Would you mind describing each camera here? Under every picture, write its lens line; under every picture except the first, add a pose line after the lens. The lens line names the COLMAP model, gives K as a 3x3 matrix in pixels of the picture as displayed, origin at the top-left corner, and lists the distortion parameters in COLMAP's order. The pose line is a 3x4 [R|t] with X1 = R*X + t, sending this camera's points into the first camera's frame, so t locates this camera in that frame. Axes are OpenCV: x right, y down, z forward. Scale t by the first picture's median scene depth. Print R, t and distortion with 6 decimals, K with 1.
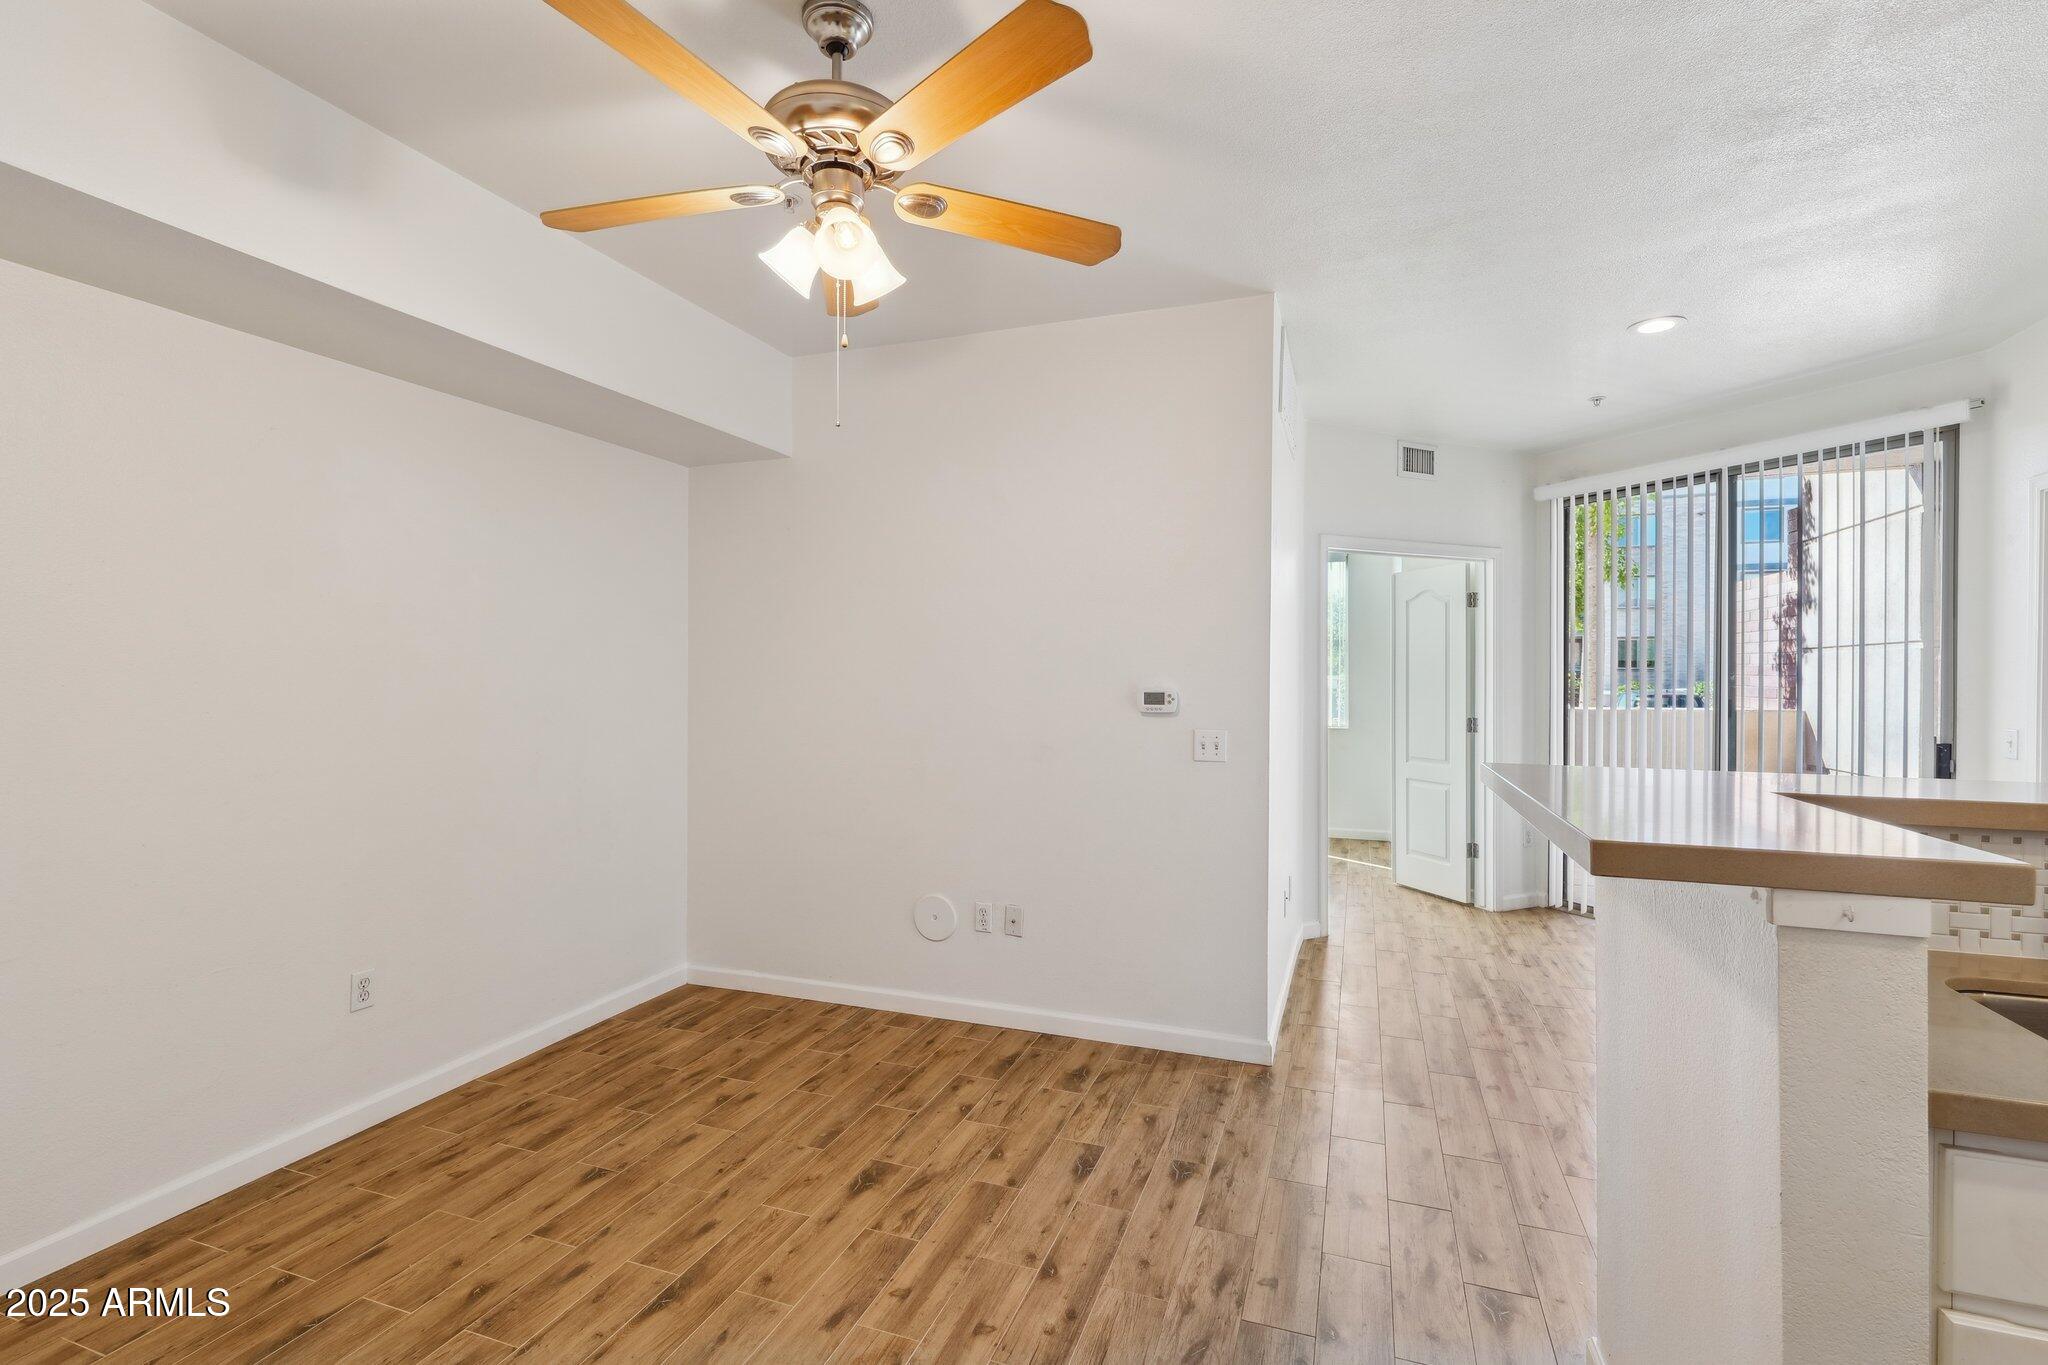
lens RADIAL K [[946.1, 0, 1010.7], [0, 946.1, 682.0], [0, 0, 1]] dist [-0.000602, -0.000461]
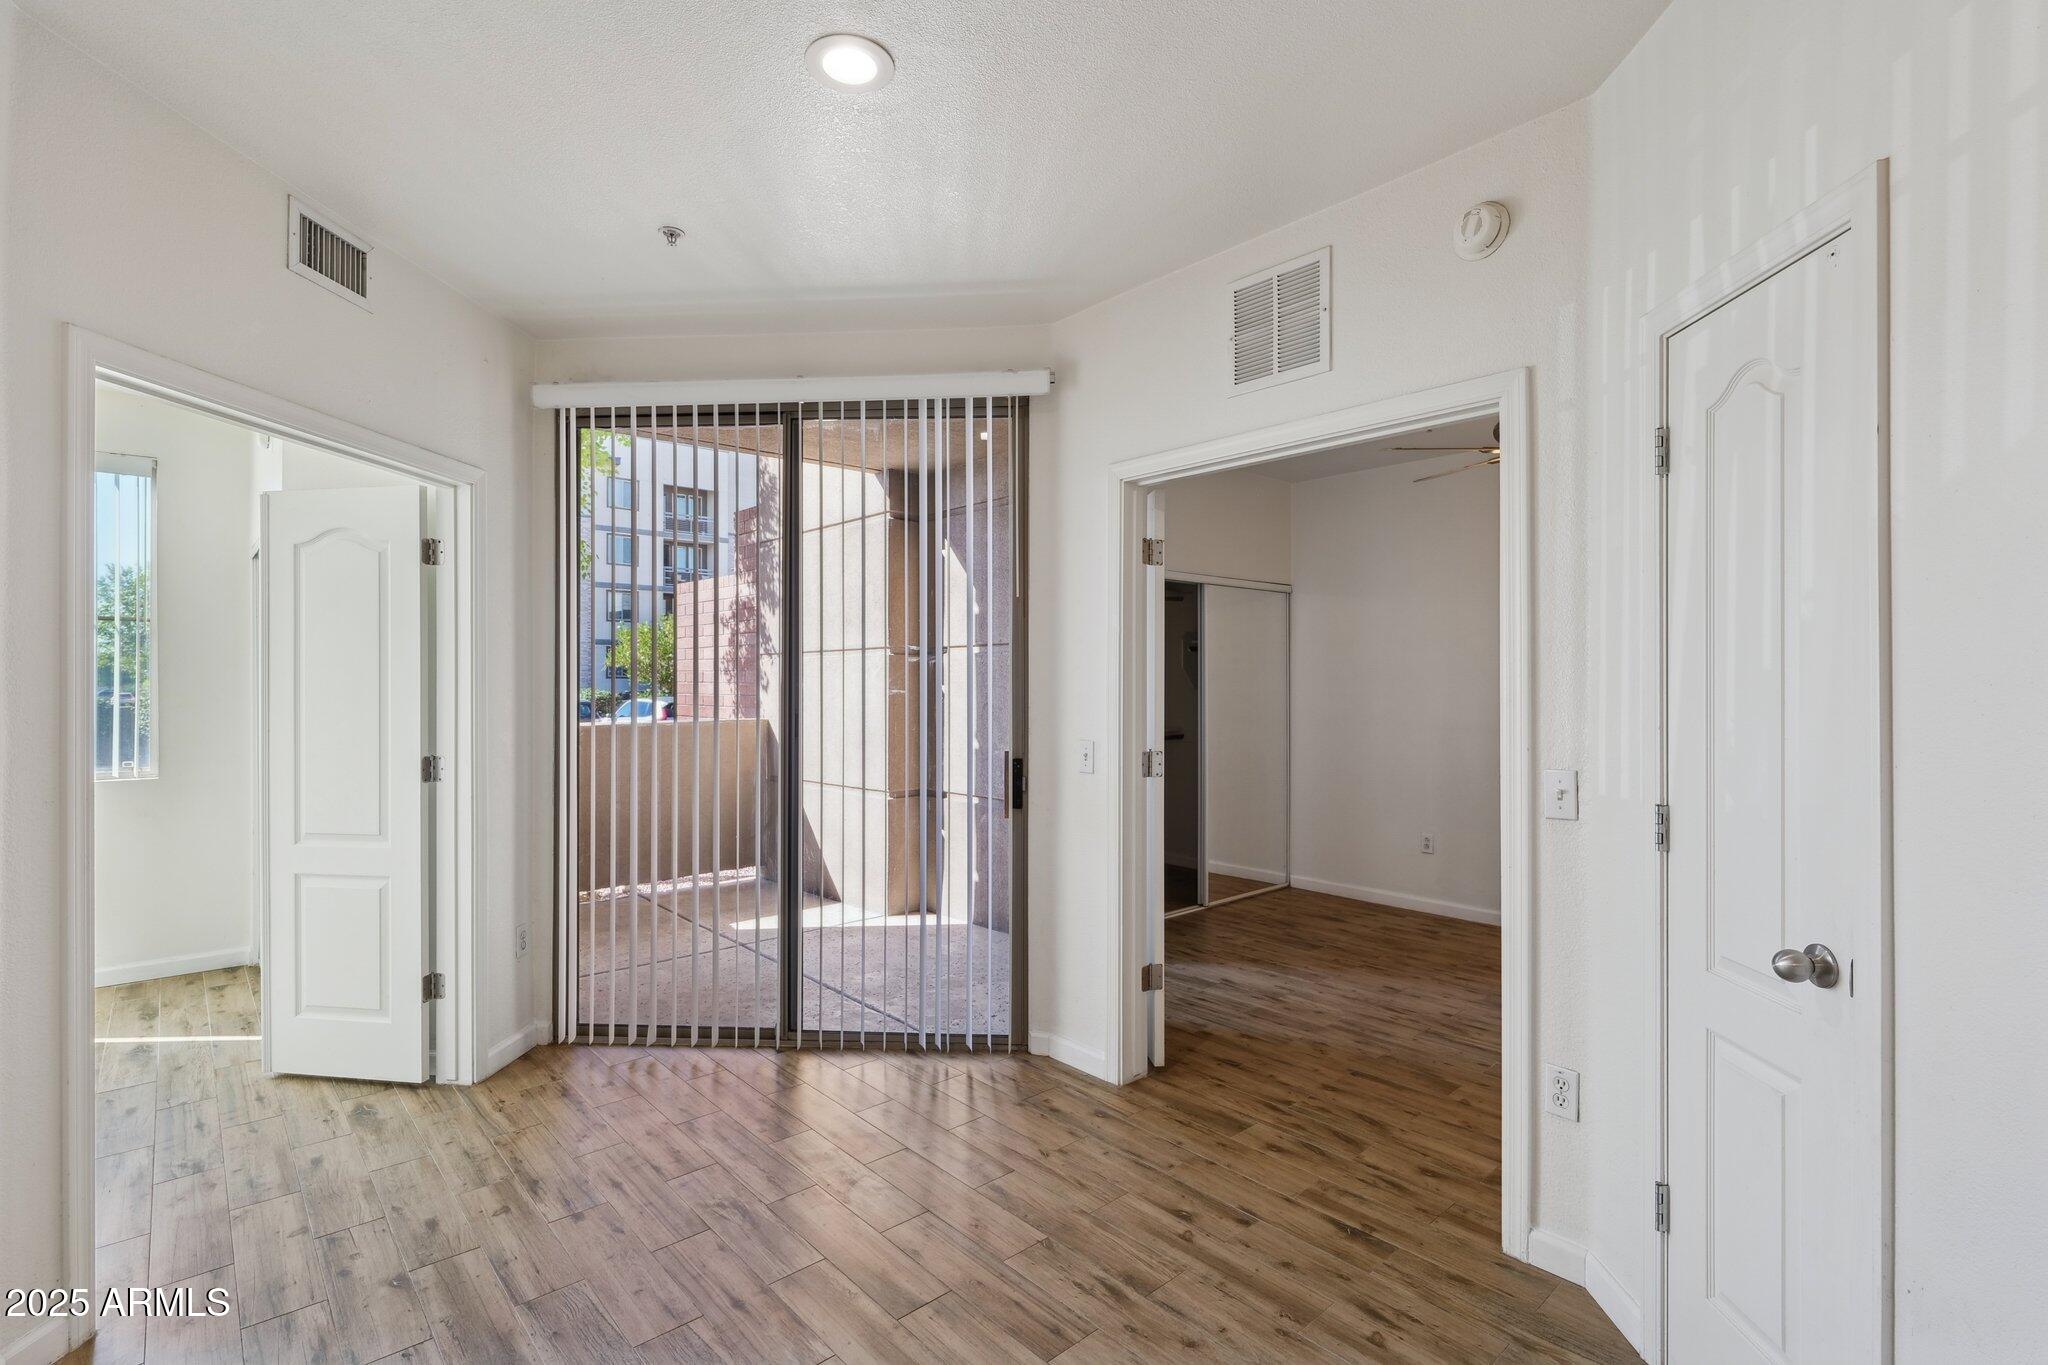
lens RADIAL K [[946.1, 0, 1020.8], [0, 946.1, 676.6], [0, 0, 1]] dist [-0.000602, -0.000461]
pose [[0.469584, 0.003950, 0.882879, 0.241604], [0.008466, 0.999924, -0.008976, -0.003698], [-0.882847, 0.011690, 0.469514, 0.673556]]
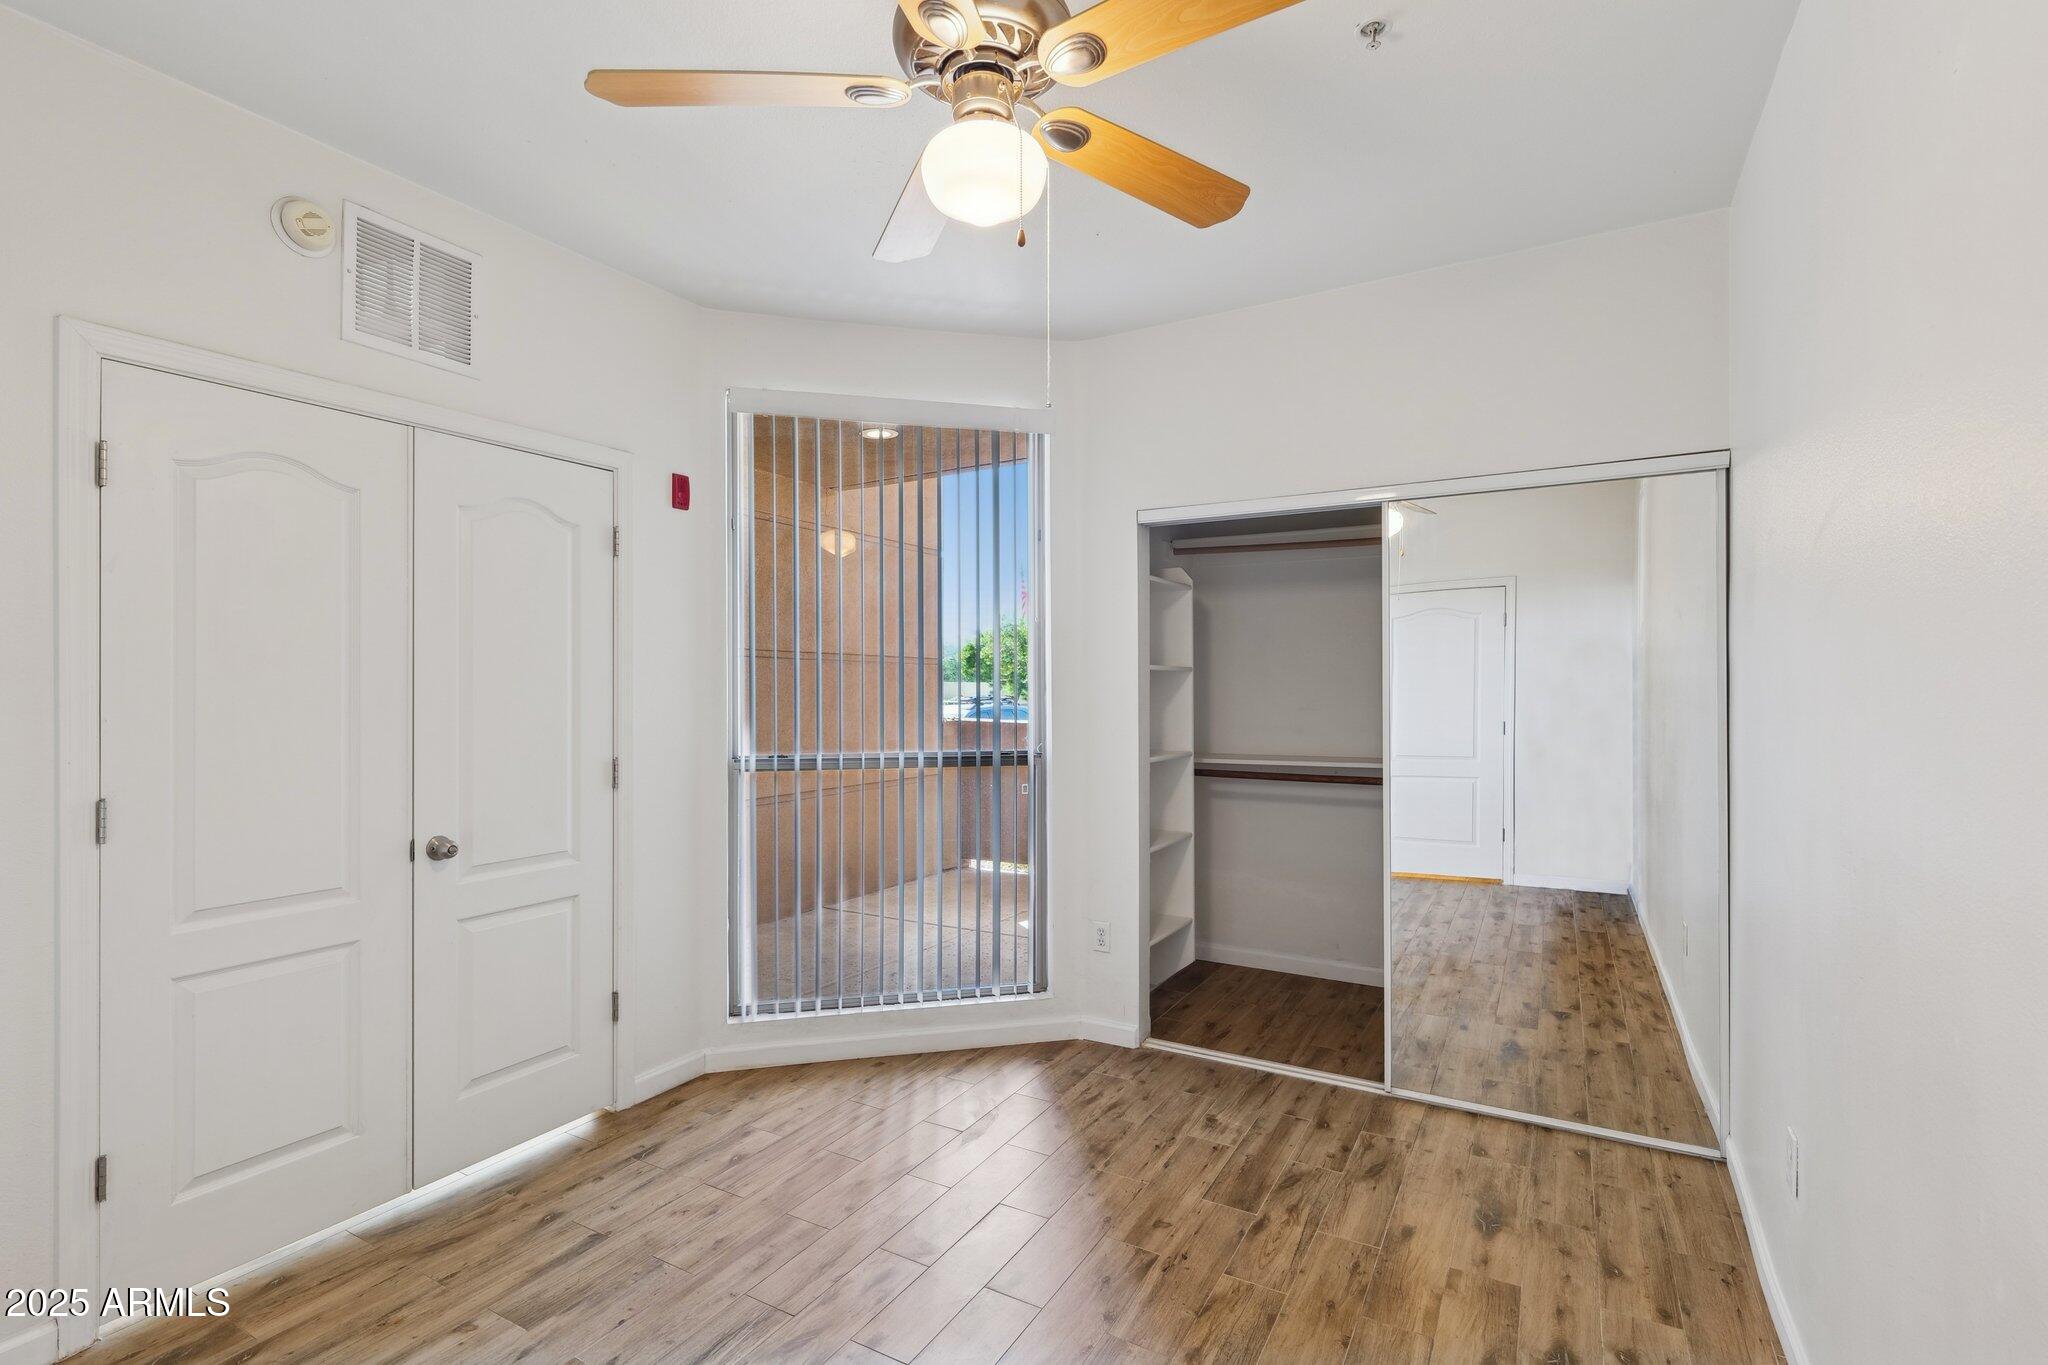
lens RADIAL K [[946.1, 0, 1016.0], [0, 946.1, 688.3], [0, 0, 1]] dist [-0.000602, -0.000461]
pose [[0.984143, -0.004347, -0.177323, 1.678119], [0.002445, 0.999937, -0.010940, 0.007933], [0.177359, 0.010333, 0.984092, 0.207210]]
